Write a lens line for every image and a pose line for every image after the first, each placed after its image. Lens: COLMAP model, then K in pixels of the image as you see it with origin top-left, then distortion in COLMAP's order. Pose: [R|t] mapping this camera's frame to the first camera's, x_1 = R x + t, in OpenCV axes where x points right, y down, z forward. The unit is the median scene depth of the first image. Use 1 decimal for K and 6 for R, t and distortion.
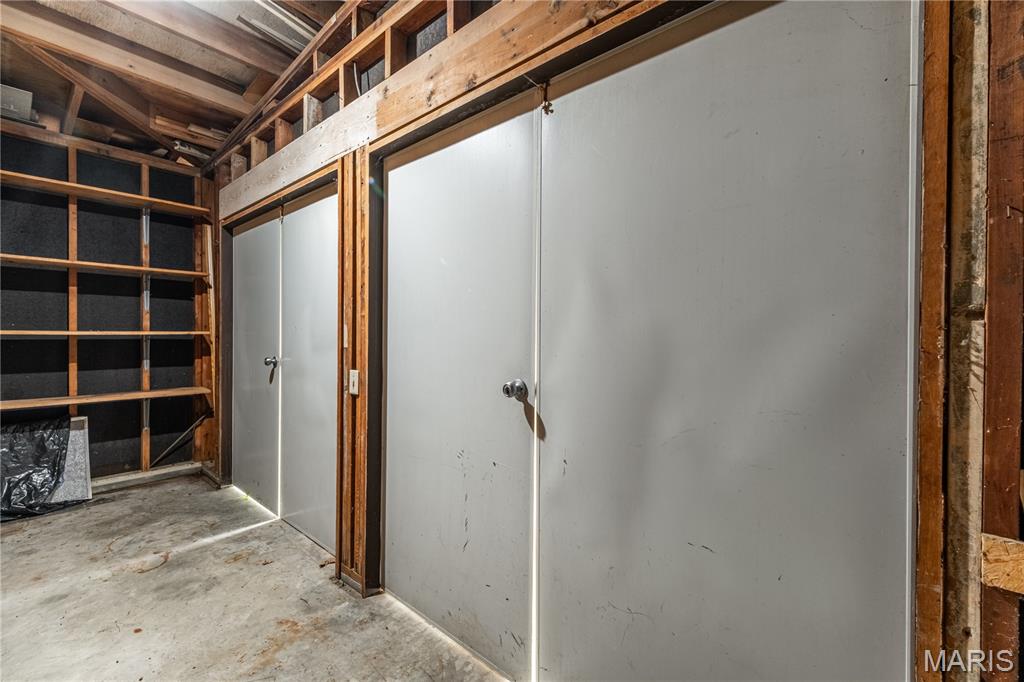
lens RADIAL K [[431.3, 0, 514.0], [0, 431.3, 339.9], [0, 0, 1]] dist [0.002692, -0.001423]
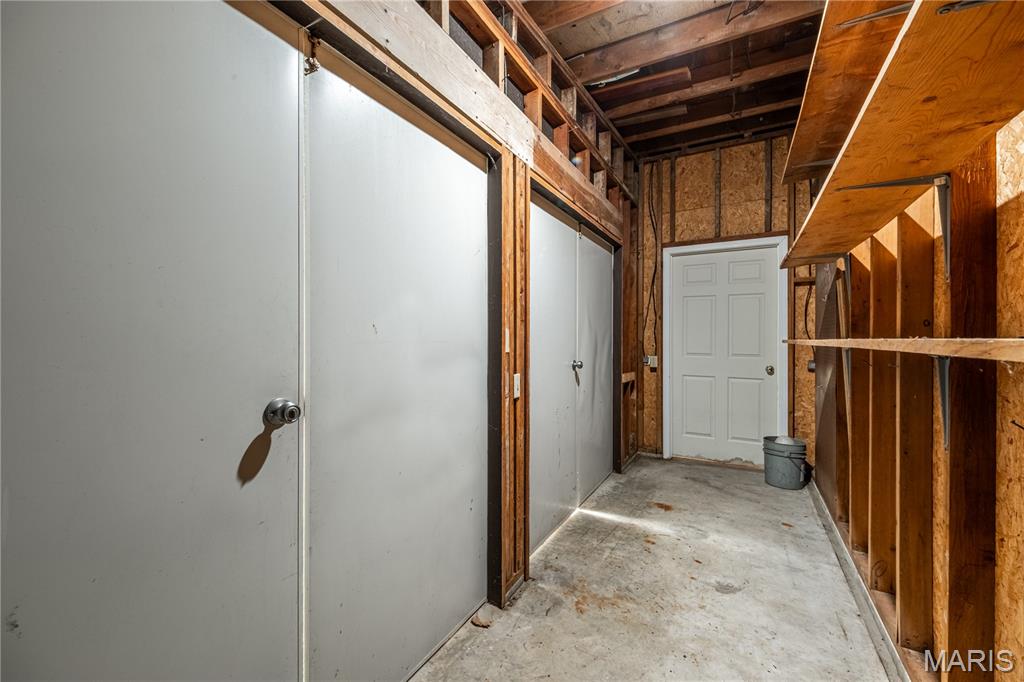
lens RADIAL K [[420.3, 0, 514.1], [0, 420.3, 337.2], [0, 0, 1]] dist [-0.000698, -0.000122]
pose [[-0.211377, -0.009899, 0.977354, -1.545279], [0.004306, 0.999930, 0.011059, -0.030890], [-0.977395, 0.006546, -0.211320, 1.411021]]
